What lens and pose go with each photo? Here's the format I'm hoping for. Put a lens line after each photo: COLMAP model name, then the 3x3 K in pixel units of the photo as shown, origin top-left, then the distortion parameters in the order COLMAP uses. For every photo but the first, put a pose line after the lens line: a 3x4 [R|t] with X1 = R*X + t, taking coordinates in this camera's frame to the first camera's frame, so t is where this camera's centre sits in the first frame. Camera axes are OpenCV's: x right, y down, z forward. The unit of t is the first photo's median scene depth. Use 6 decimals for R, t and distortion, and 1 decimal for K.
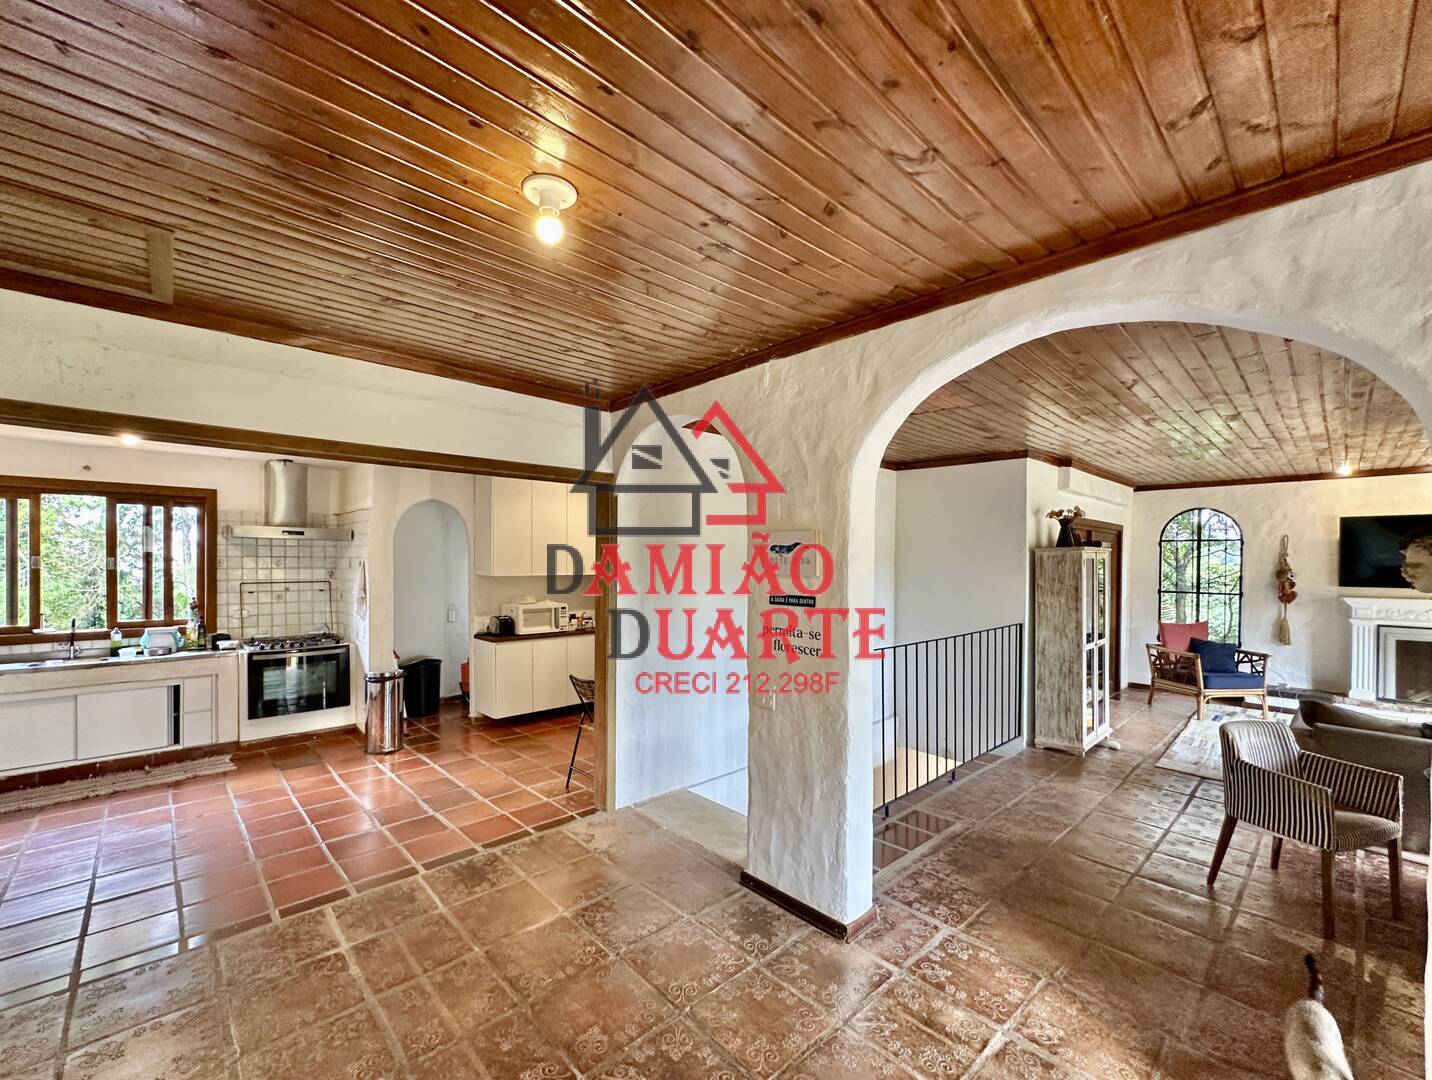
lens RADIAL K [[589.8, 0, 692.6], [0, 589.8, 567.3], [0, 0, 1]] dist [-0.003365, -0.000164]
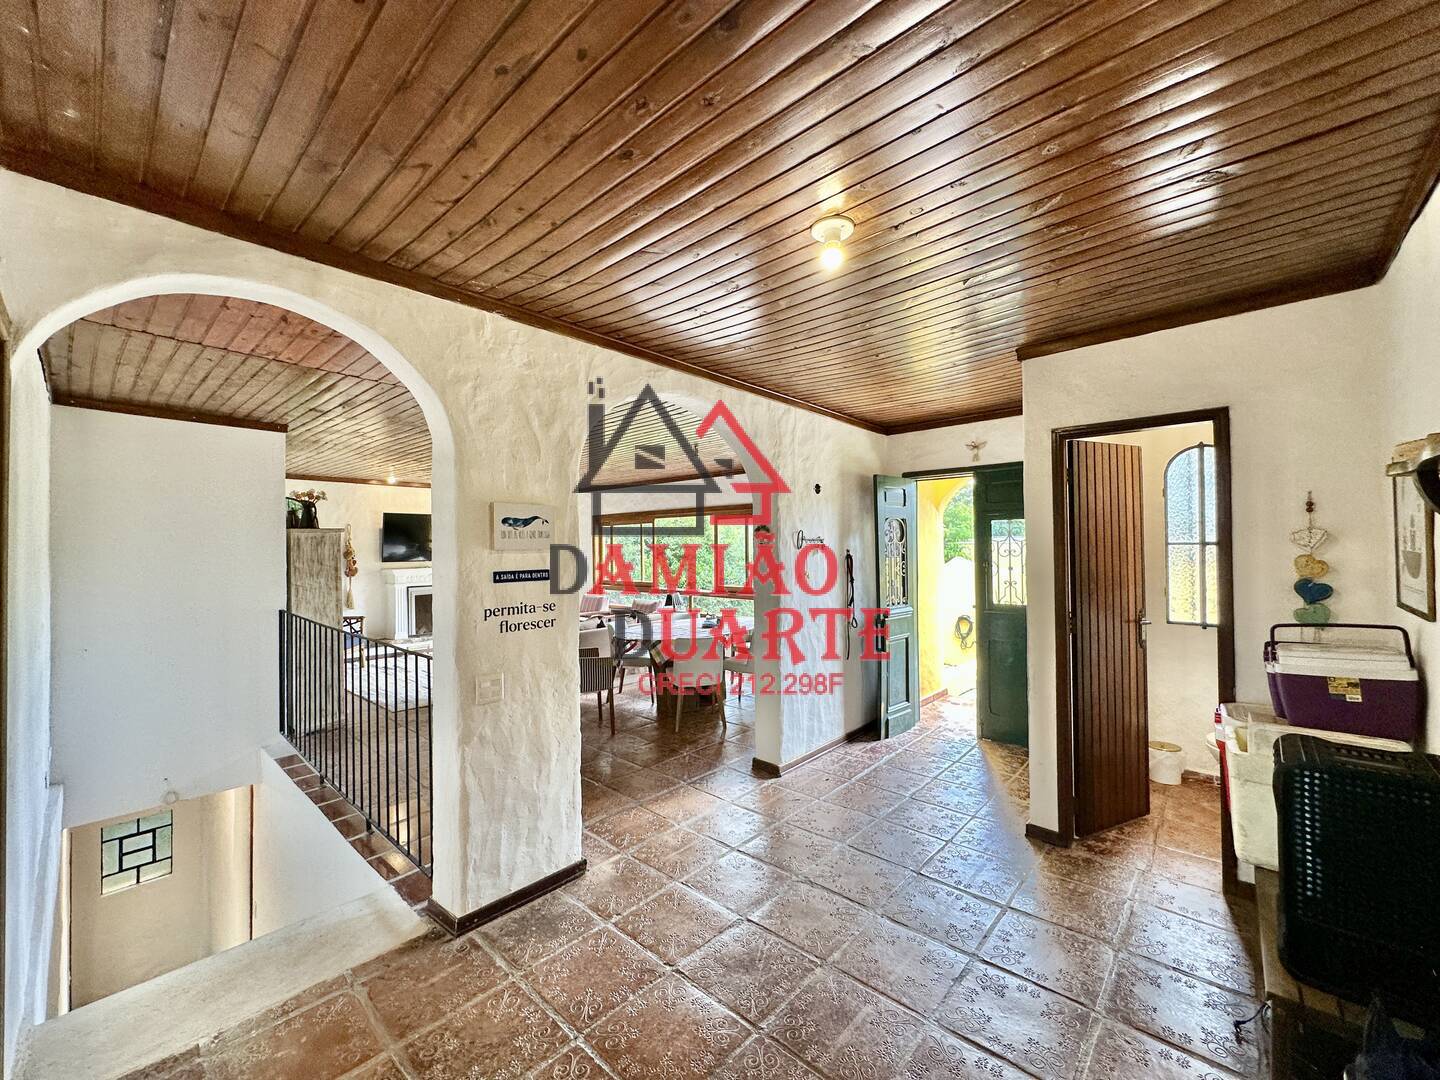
lens RADIAL K [[578.4, 0, 714.5], [0, 578.4, 541.9], [0, 0, 1]] dist [0.001936, 0.000363]
pose [[-0.088139, 0.004227, 0.996099, -0.633272], [0.020668, 0.999783, -0.002414, 0.007352], [-0.995894, 0.020375, -0.088207, 0.609805]]
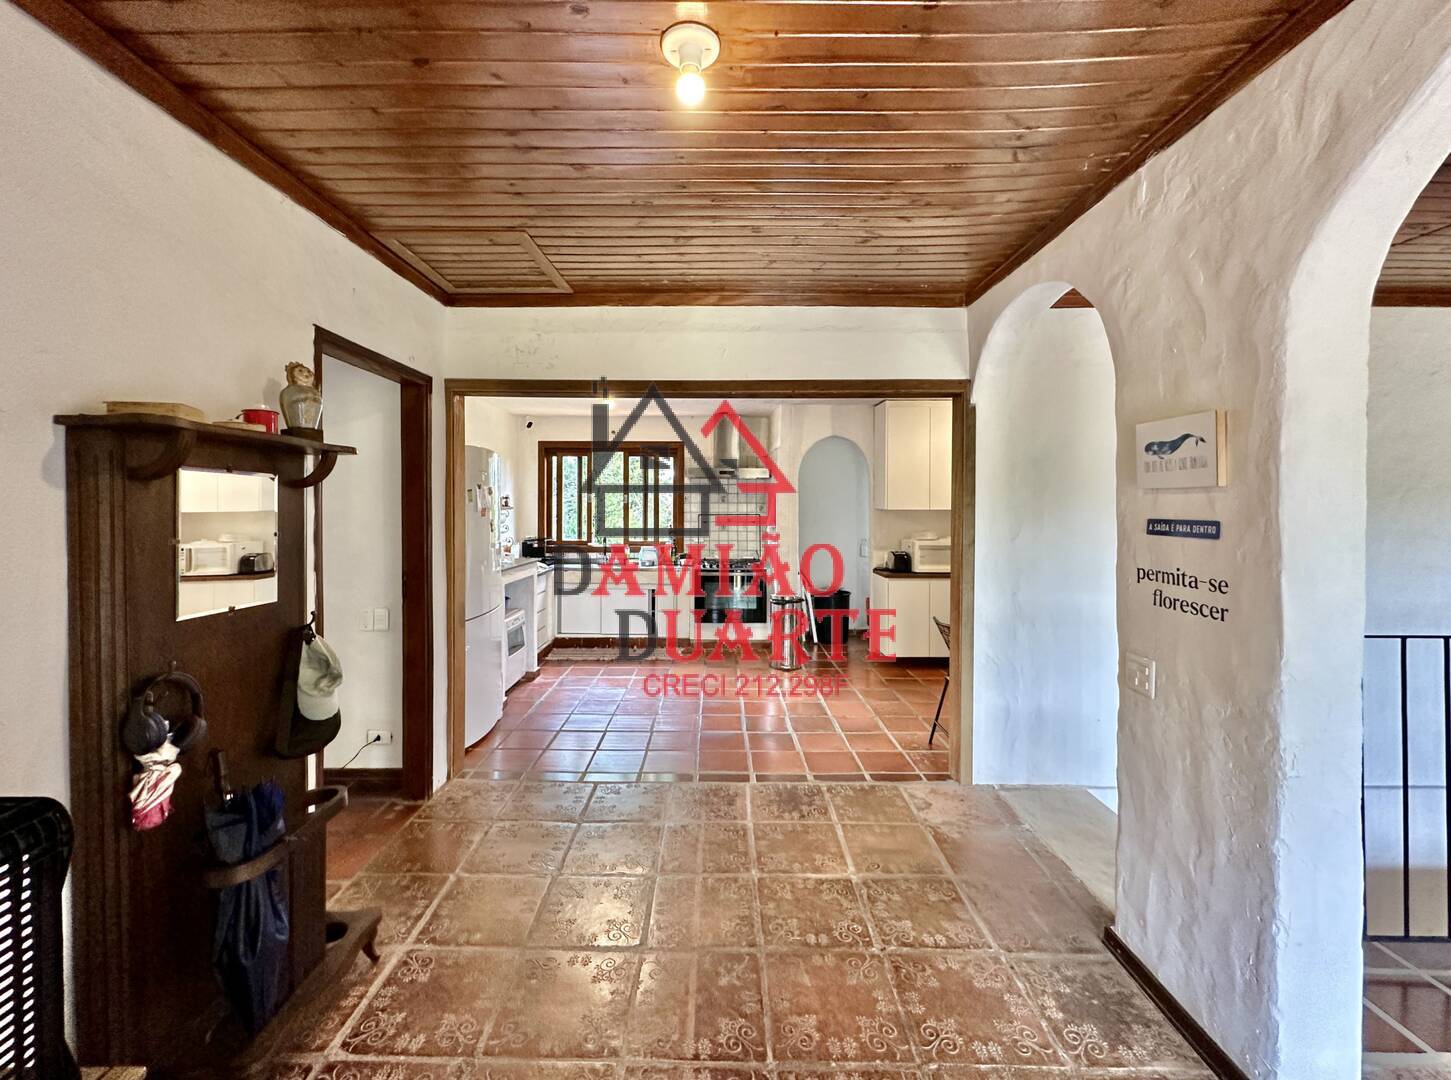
lens RADIAL K [[585.6, 0, 719.6], [0, 585.6, 510.0], [0, 0, 1]] dist [-0.001044, -0.000131]
pose [[0.740233, 0.002623, -0.672345, 0.177042], [-0.005372, 0.999984, -0.002013, 0.032187], [0.672328, 0.005102, 0.740235, 0.166893]]
